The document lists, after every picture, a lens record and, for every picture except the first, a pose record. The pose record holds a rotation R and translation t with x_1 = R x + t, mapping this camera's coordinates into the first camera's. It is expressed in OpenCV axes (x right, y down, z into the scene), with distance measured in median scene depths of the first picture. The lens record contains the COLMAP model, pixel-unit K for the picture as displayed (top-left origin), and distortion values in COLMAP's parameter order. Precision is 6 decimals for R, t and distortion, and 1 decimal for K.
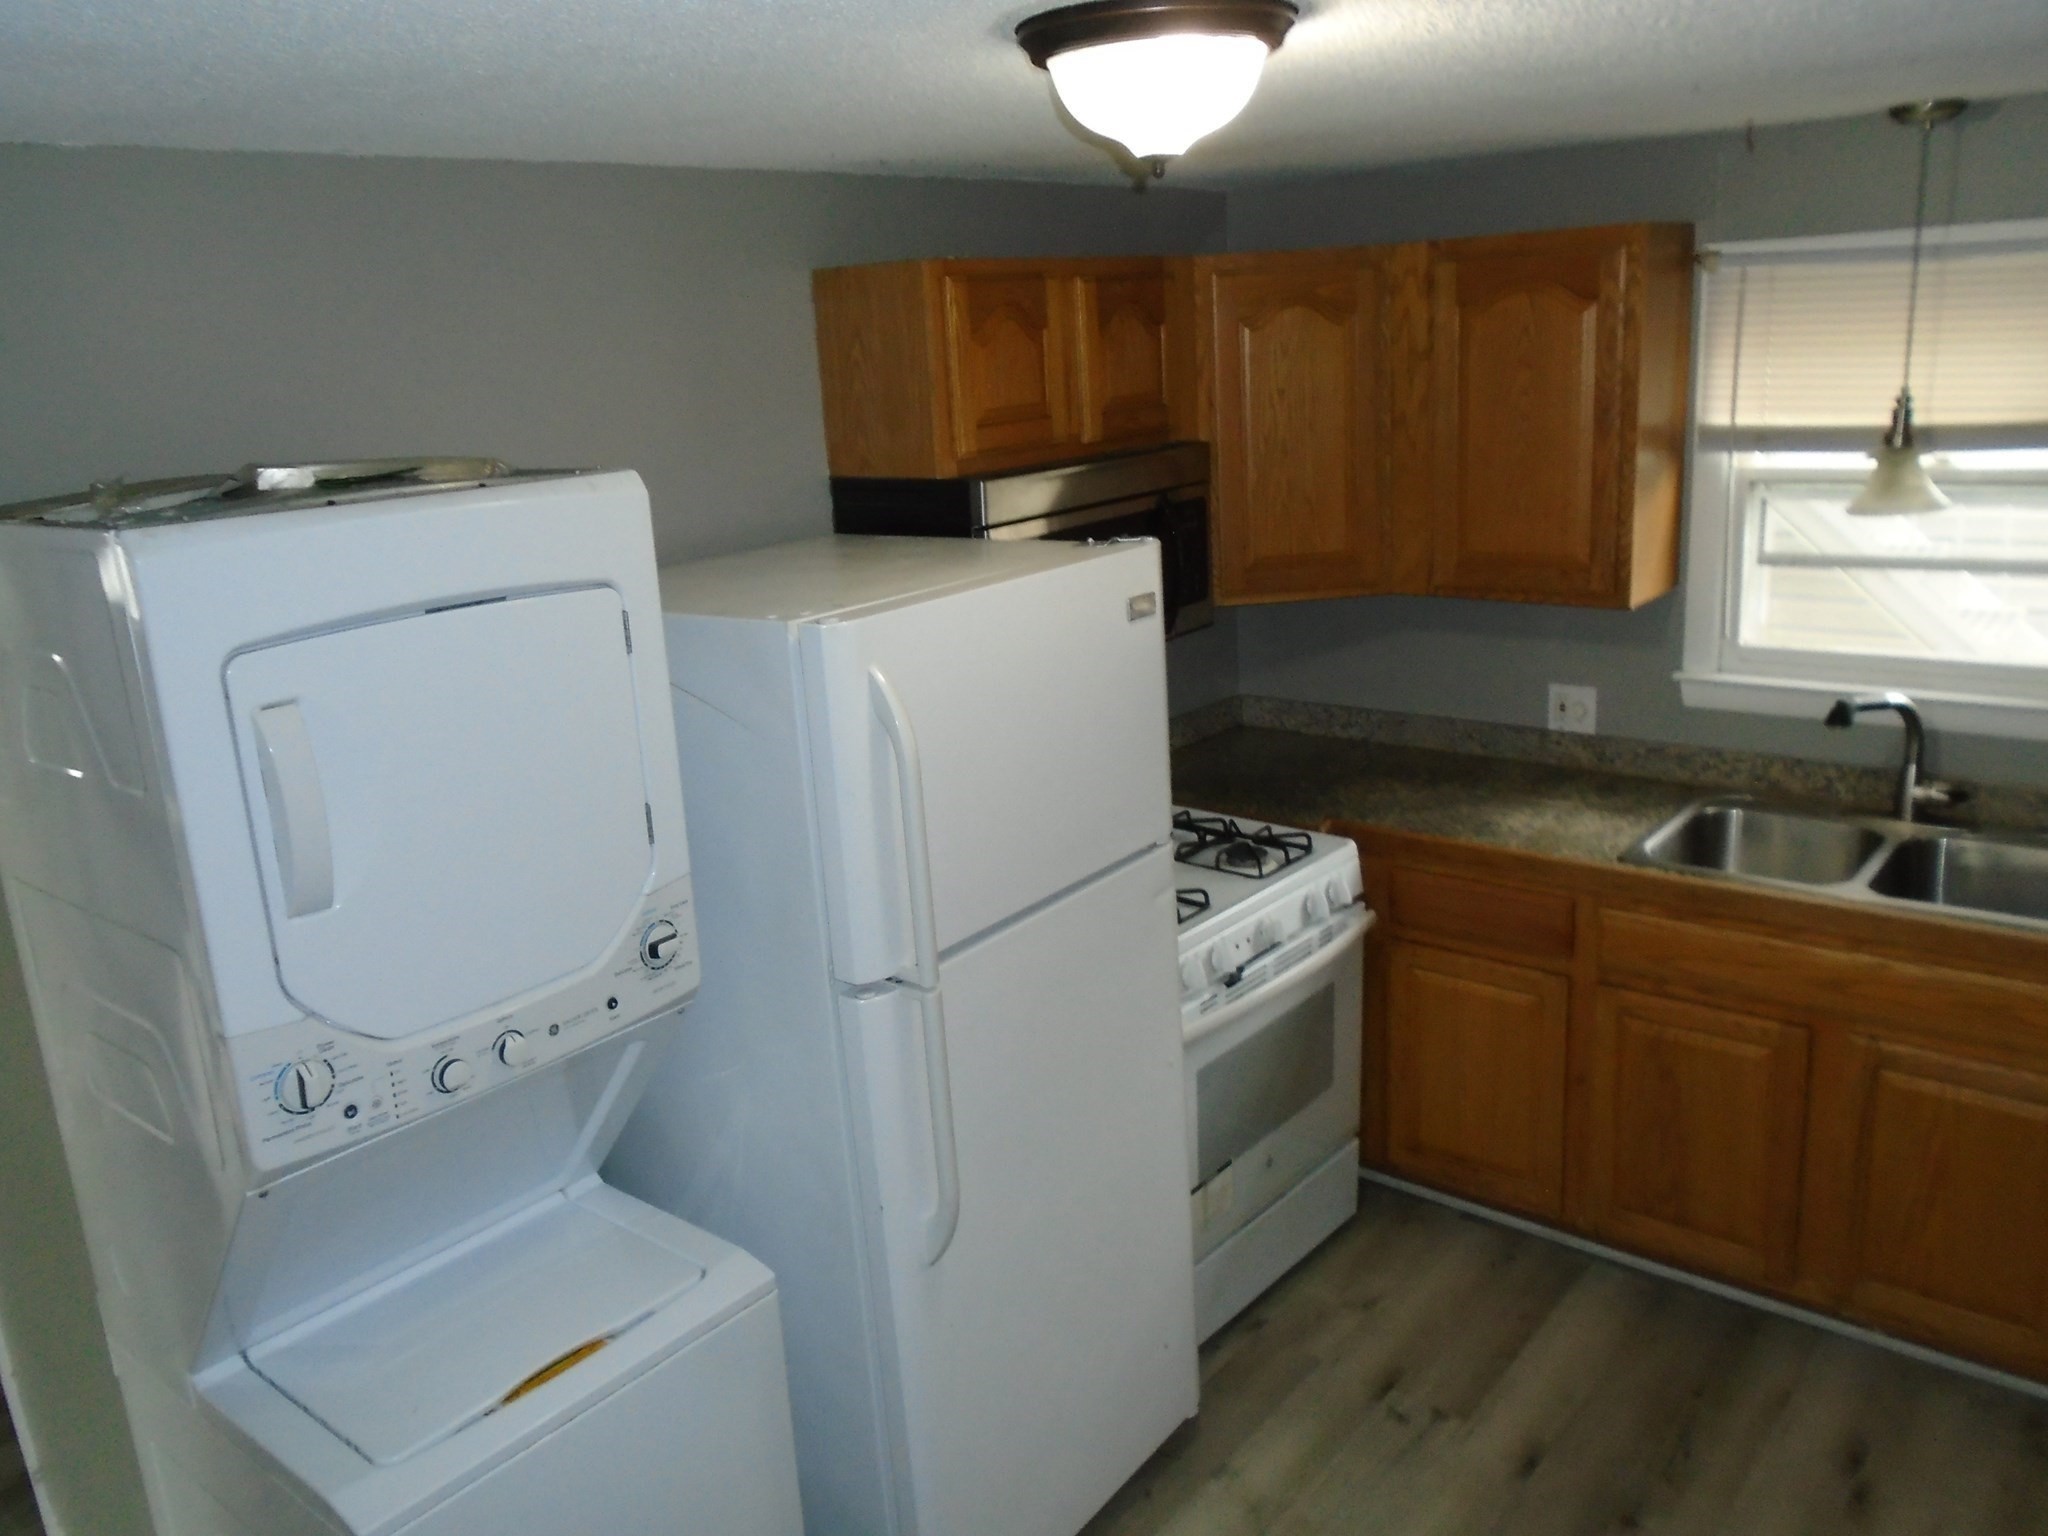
lens RADIAL K [[1586.5, 0, 1024.0], [0, 1586.5, 768.0], [0, 0, 1]] dist [-0.003015, -0.003998]
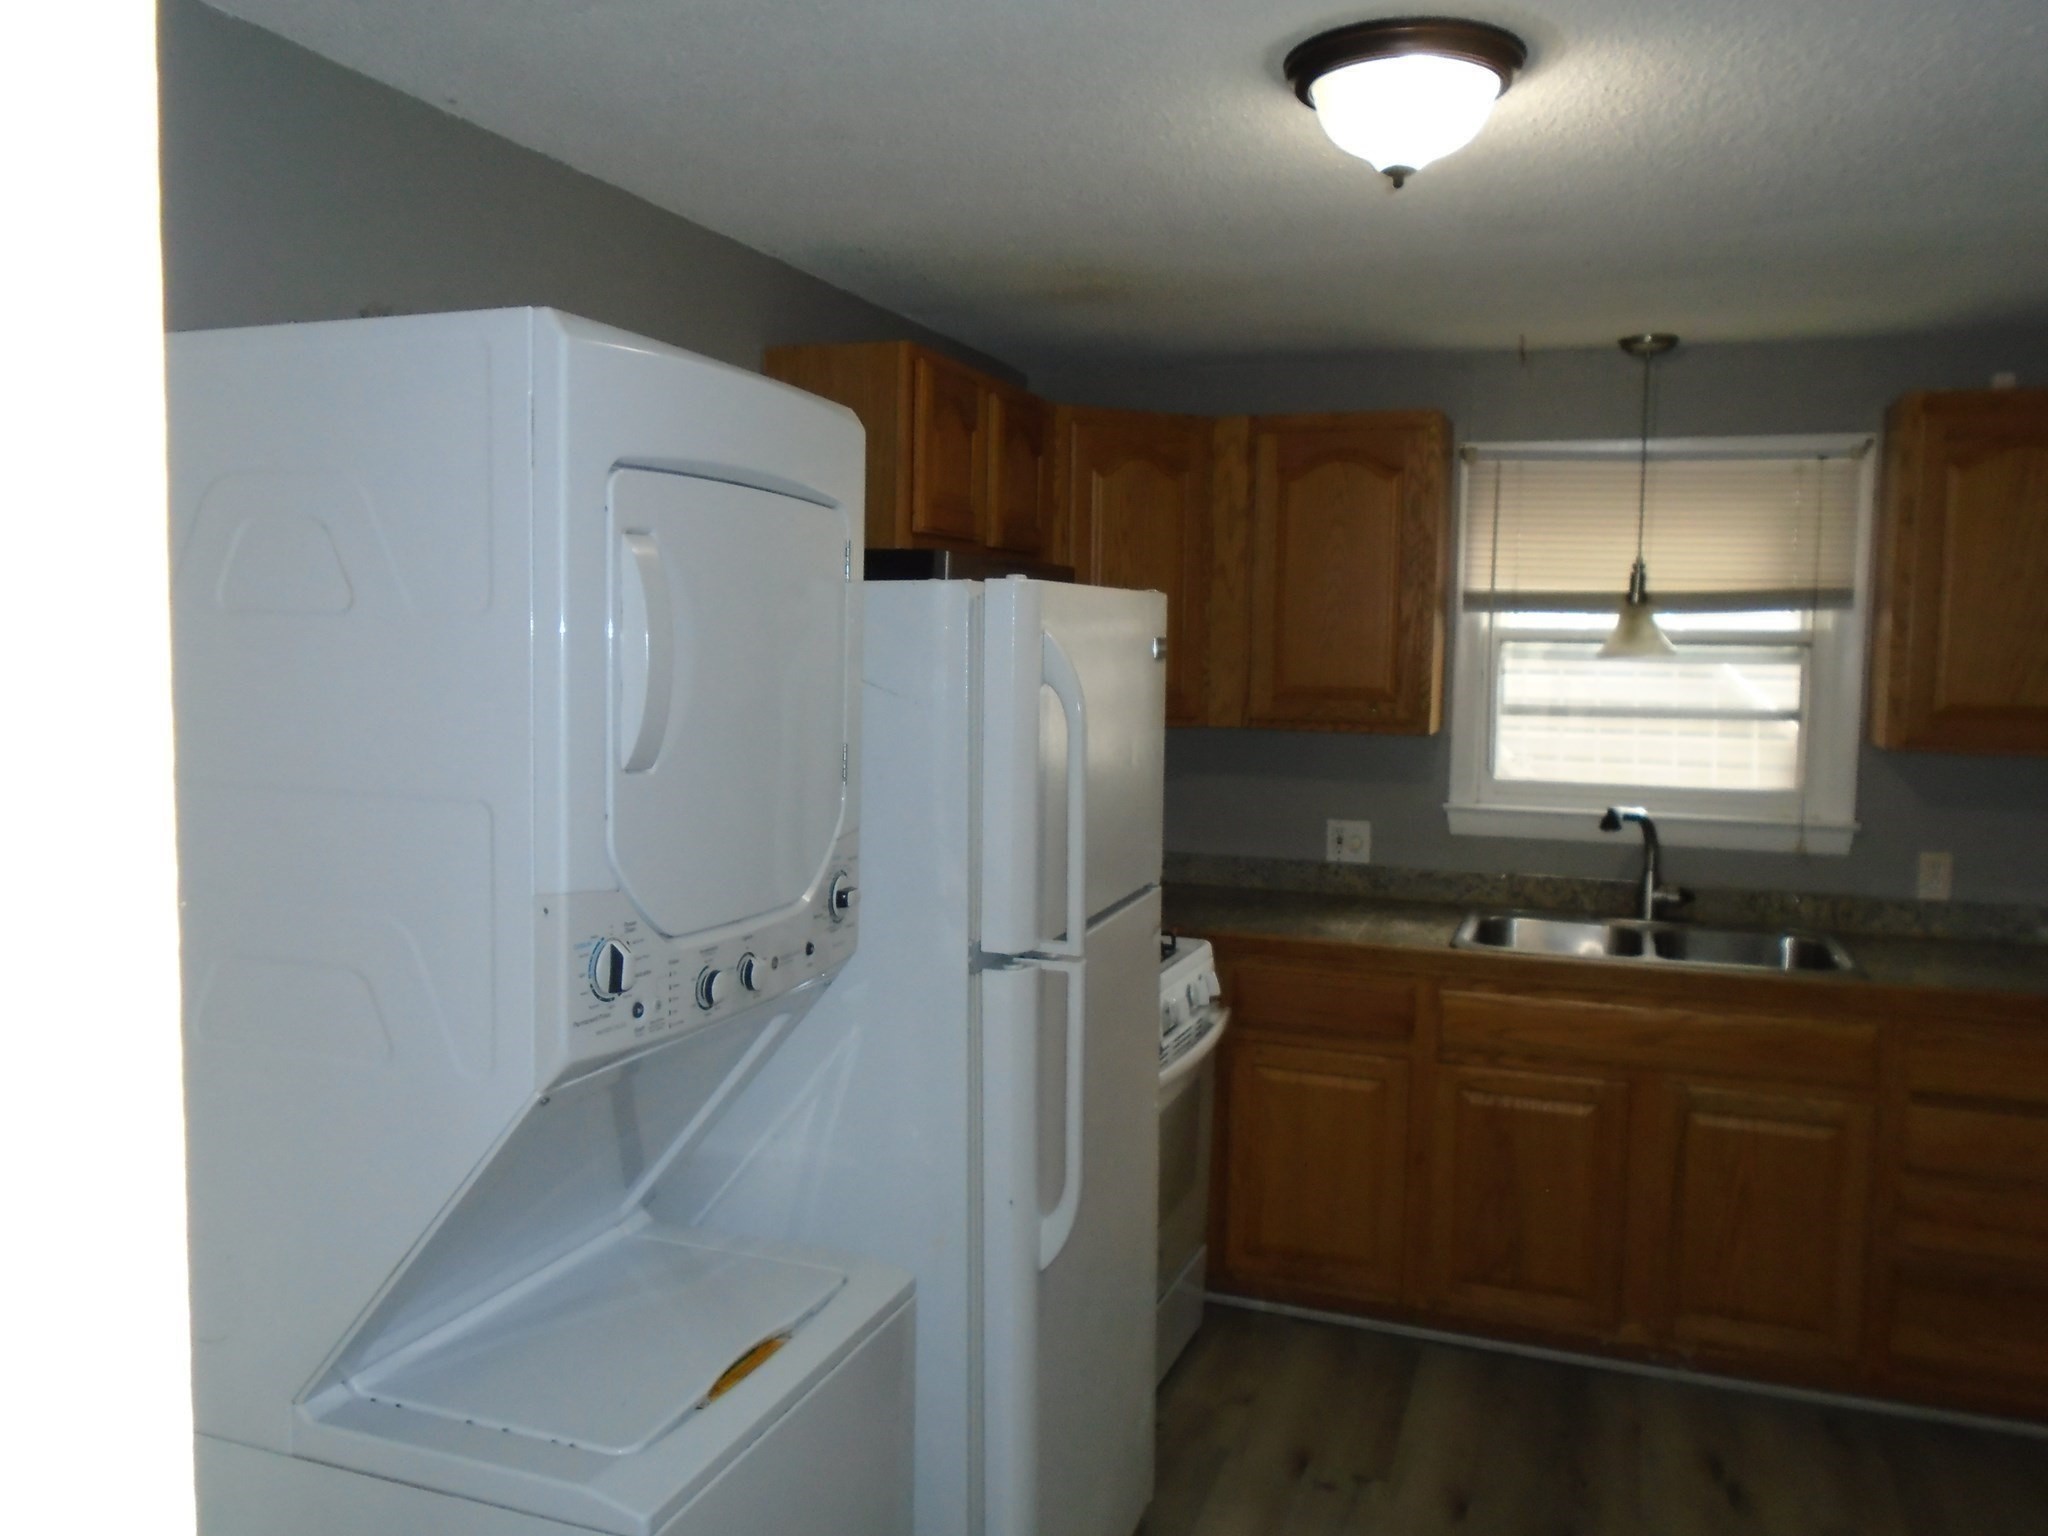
lens RADIAL K [[1579.8, 0, 1024.0], [0, 1579.8, 768.0], [0, 0, 1]] dist [-0.013455, 0.002165]
pose [[0.941240, 0.046861, 0.334472, -0.280218], [0.018645, 0.981608, -0.189997, 0.136989], [-0.337224, 0.185069, 0.923055, 0.050874]]
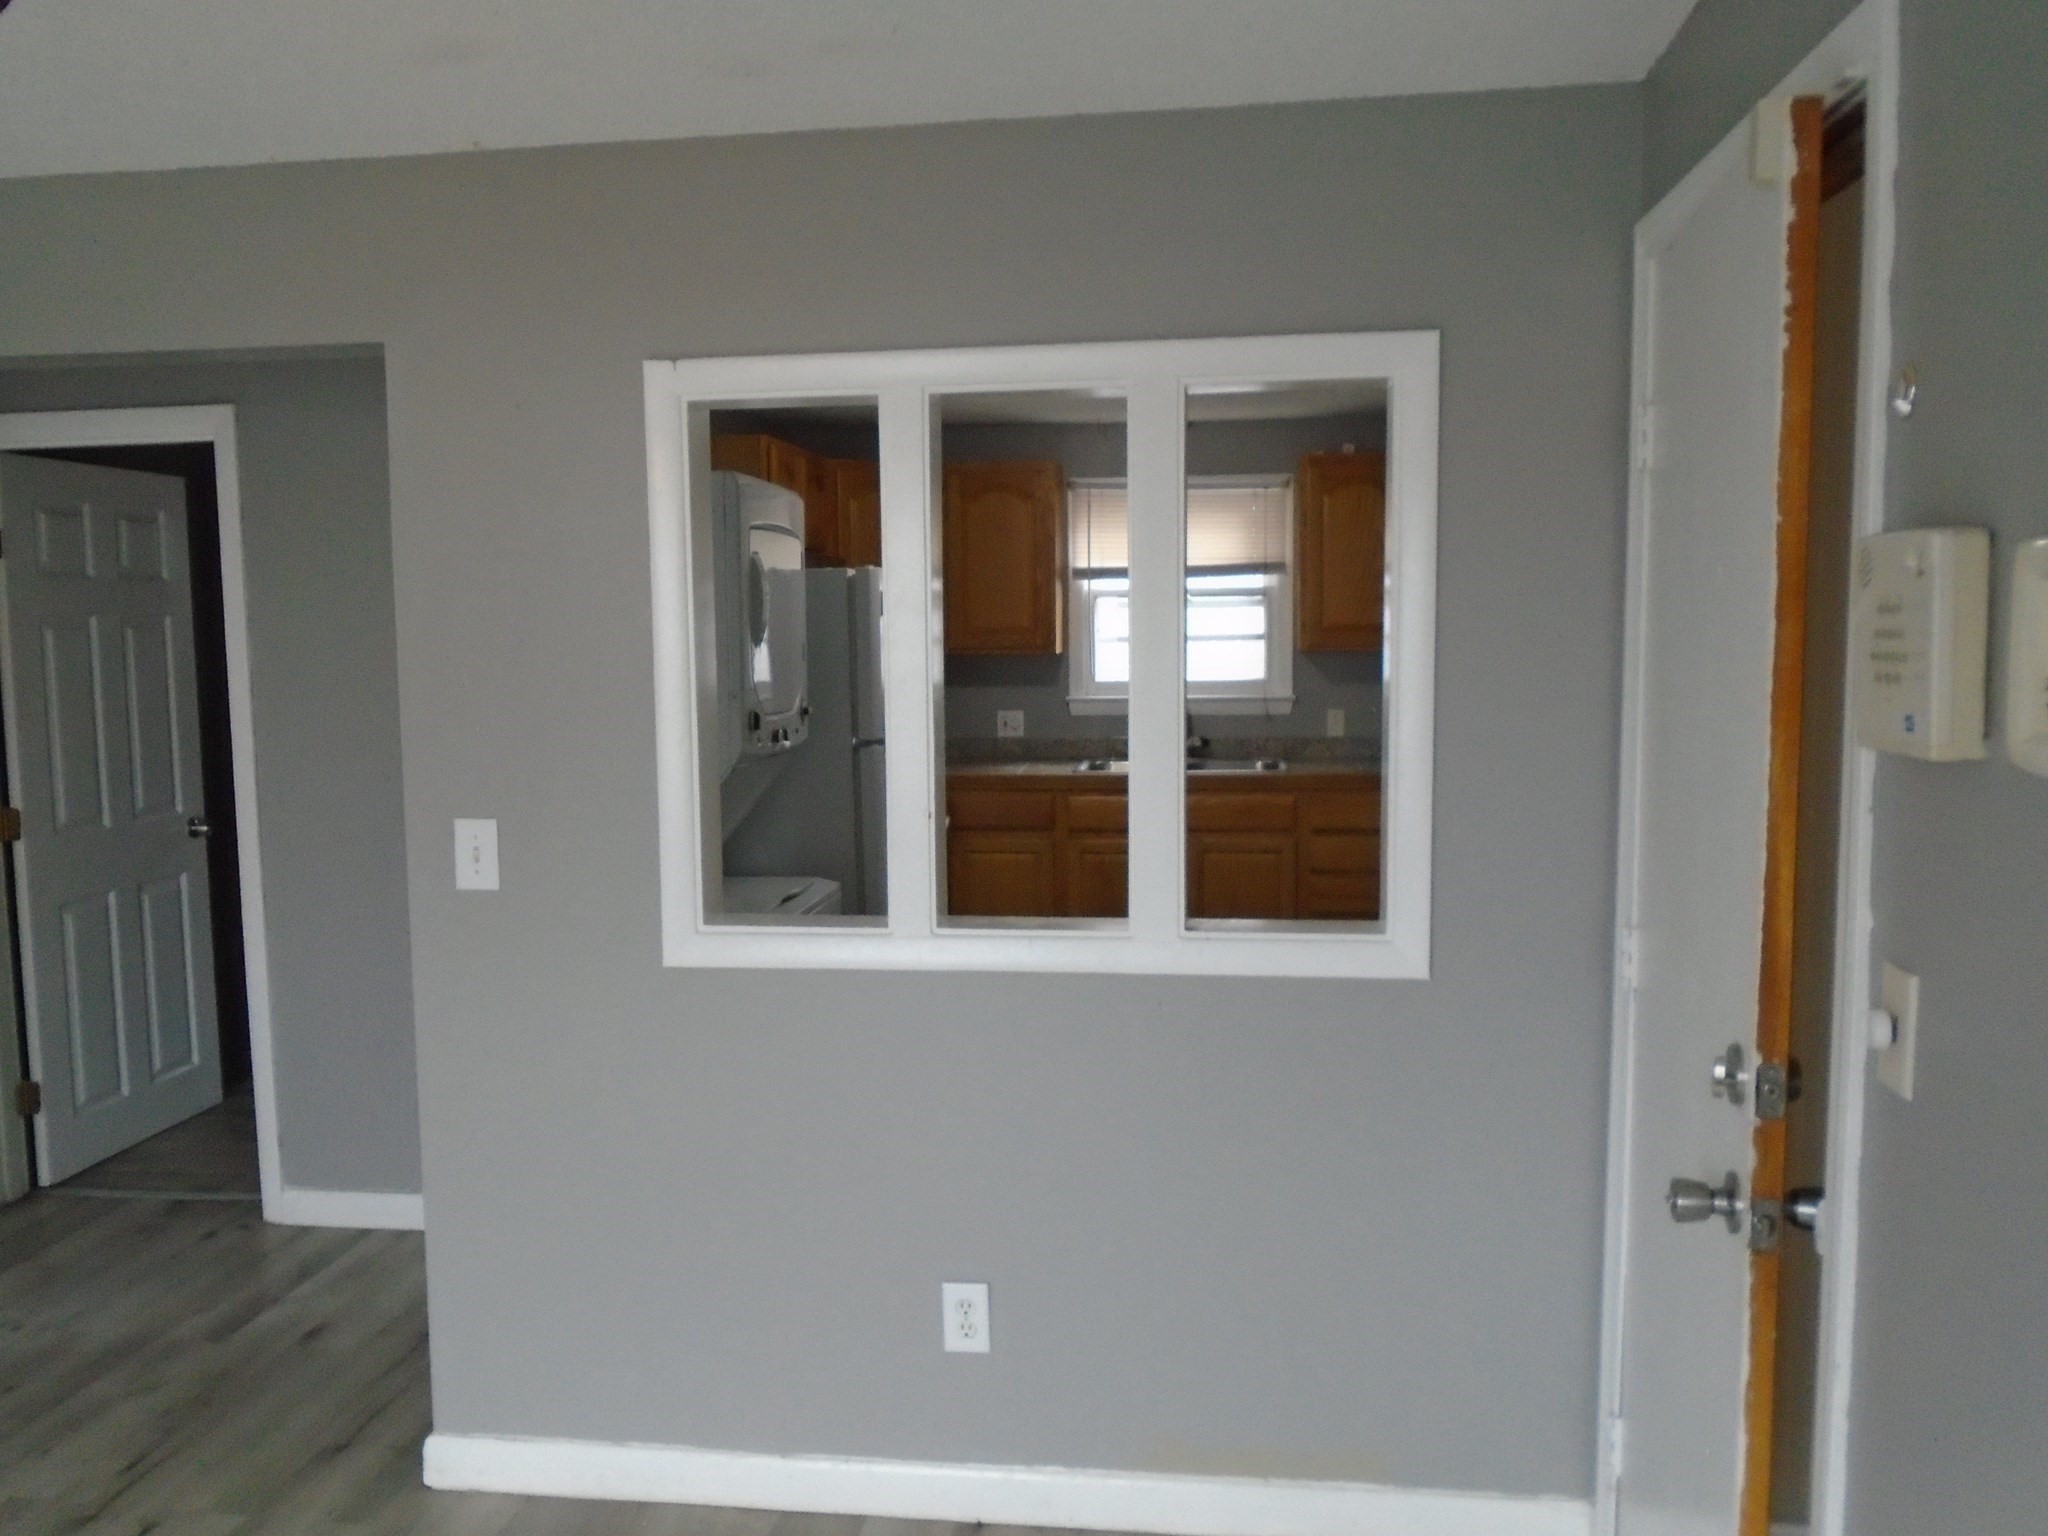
lens RADIAL K [[1579.8, 0, 1024.0], [0, 1579.8, 768.0], [0, 0, 1]] dist [-0.013455, 0.002165]
pose [[0.842863, -0.000688, 0.538128, -0.703601], [0.105286, 0.980883, -0.163654, 0.355466], [-0.527729, 0.194596, 0.826822, -0.558428]]
